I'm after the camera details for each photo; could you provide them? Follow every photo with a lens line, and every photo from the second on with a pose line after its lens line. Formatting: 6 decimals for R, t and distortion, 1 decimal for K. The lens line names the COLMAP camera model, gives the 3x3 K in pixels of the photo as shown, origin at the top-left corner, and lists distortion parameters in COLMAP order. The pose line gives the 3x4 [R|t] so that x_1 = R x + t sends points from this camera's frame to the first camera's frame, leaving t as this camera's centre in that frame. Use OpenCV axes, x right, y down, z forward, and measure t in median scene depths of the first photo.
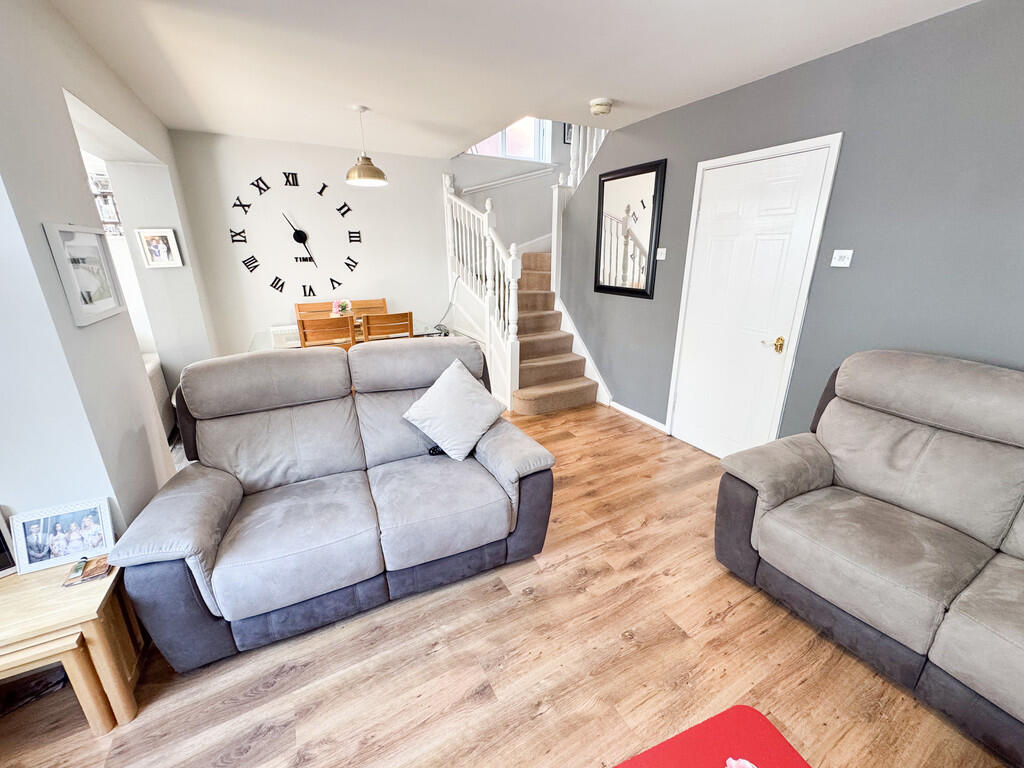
lens RADIAL K [[408.0, 0, 510.8], [0, 408.0, 386.3], [0, 0, 1]] dist [-0.002142, -0.000100]
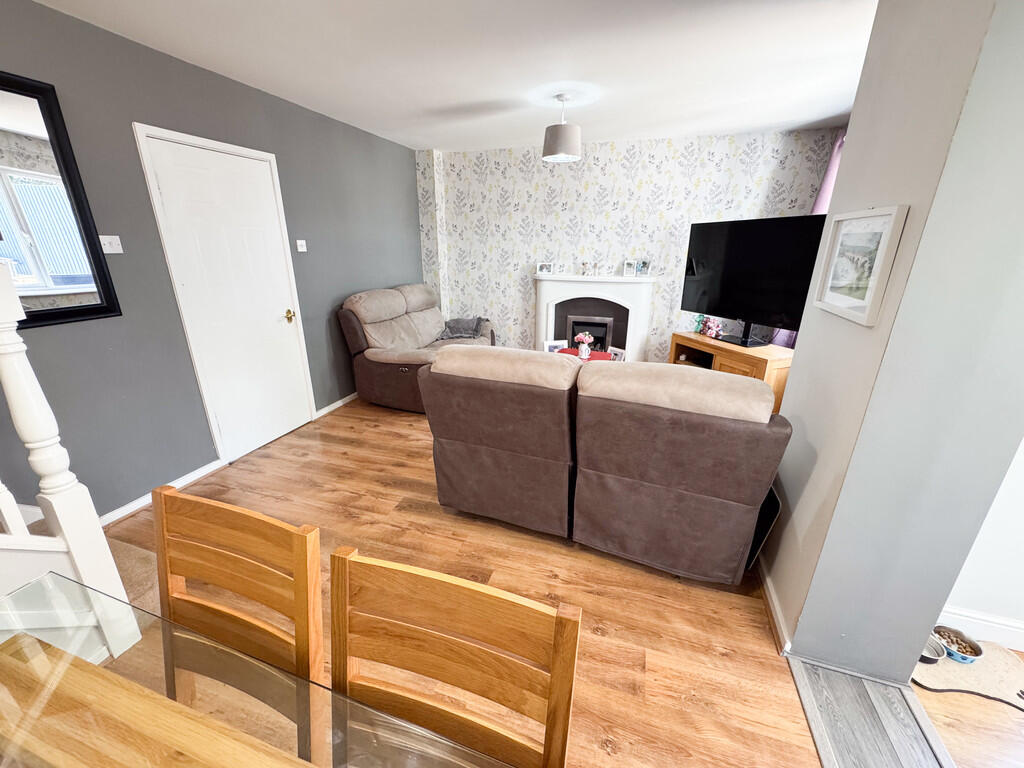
lens RADIAL K [[408.0, 0, 510.9], [0, 408.0, 388.1], [0, 0, 1]] dist [-0.002142, -0.000100]
pose [[-0.684558, -0.245486, 0.686380, -0.661088], [0.228207, 0.822089, 0.521624, -0.381055], [-0.692316, 0.513719, -0.506745, 1.161775]]
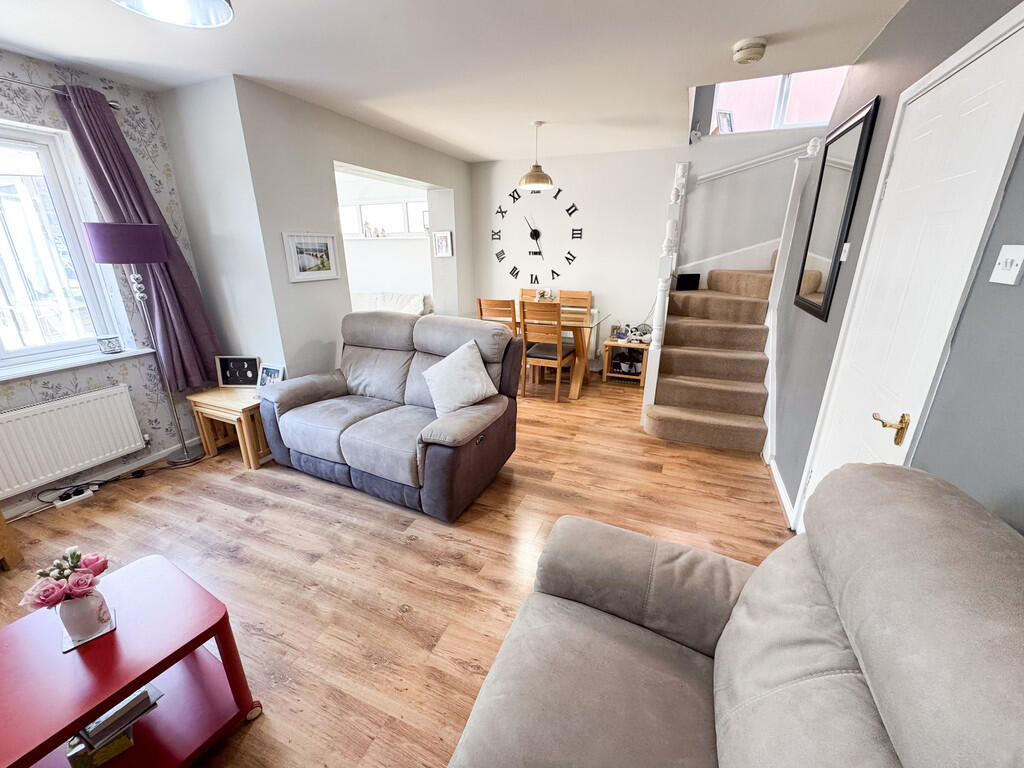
lens RADIAL K [[408.0, 0, 513.3], [0, 408.0, 385.4], [0, 0, 1]] dist [-0.002142, -0.000100]
pose [[0.628490, 0.253185, -0.735457, 0.651064], [-0.247827, 0.961443, 0.119200, -0.086061], [0.737280, 0.107350, 0.667004, 0.257656]]
